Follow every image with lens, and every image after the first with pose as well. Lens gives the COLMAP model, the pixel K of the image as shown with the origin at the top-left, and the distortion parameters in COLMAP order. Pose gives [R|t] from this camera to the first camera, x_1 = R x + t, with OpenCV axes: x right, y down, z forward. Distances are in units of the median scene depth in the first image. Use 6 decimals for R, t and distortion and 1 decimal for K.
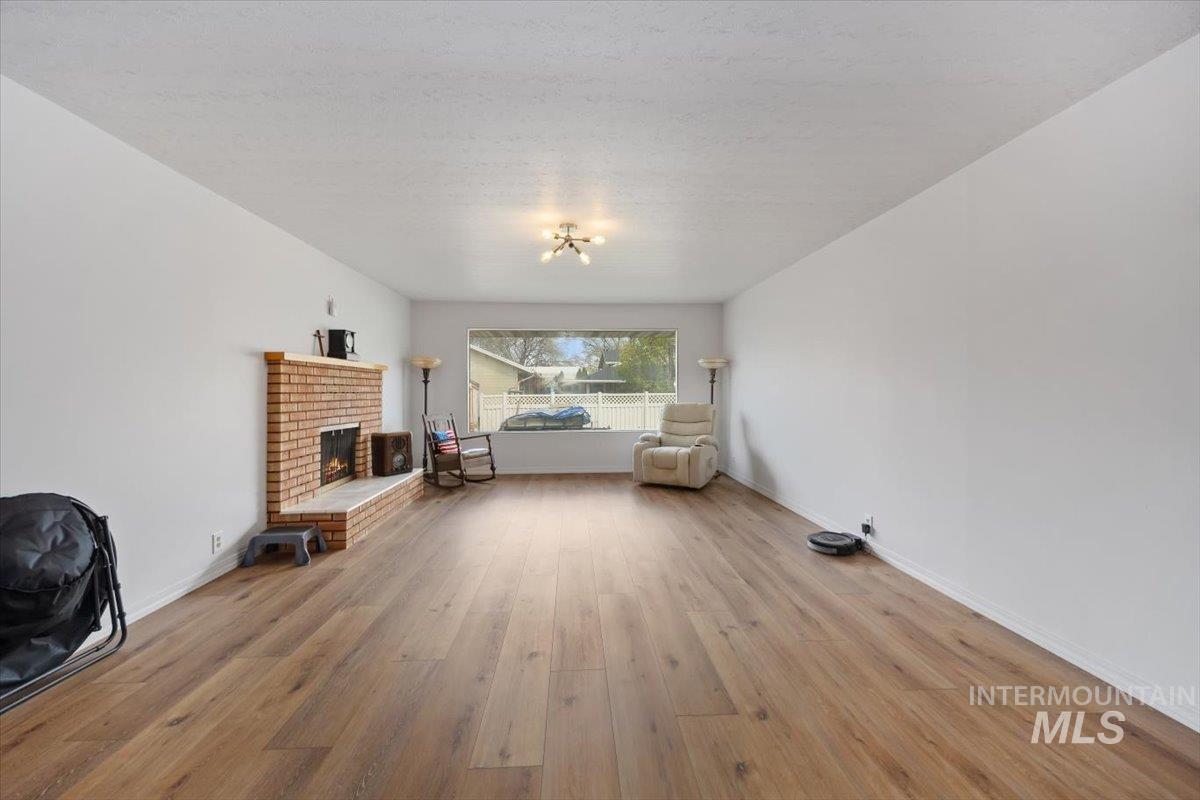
lens RADIAL K [[469.9, 0, 613.4], [0, 469.9, 381.7], [0, 0, 1]] dist [-0.004009, 0.000288]
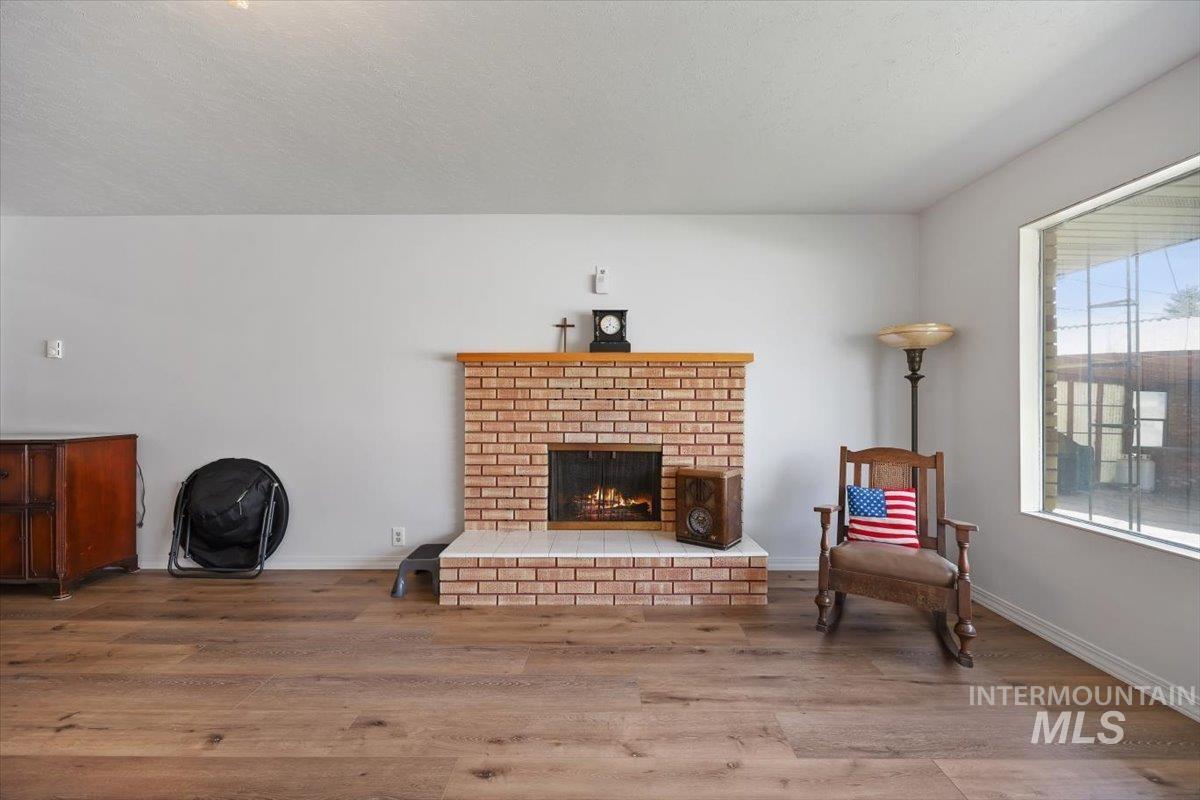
lens RADIAL K [[469.9, 0, 609.4], [0, 469.9, 403.2], [0, 0, 1]] dist [-0.004009, 0.000288]
pose [[-0.088371, 0.011470, -0.996022, 0.139172], [0.018076, 0.999788, 0.009910, 0.023657], [0.995924, -0.017128, -0.088559, 1.173644]]
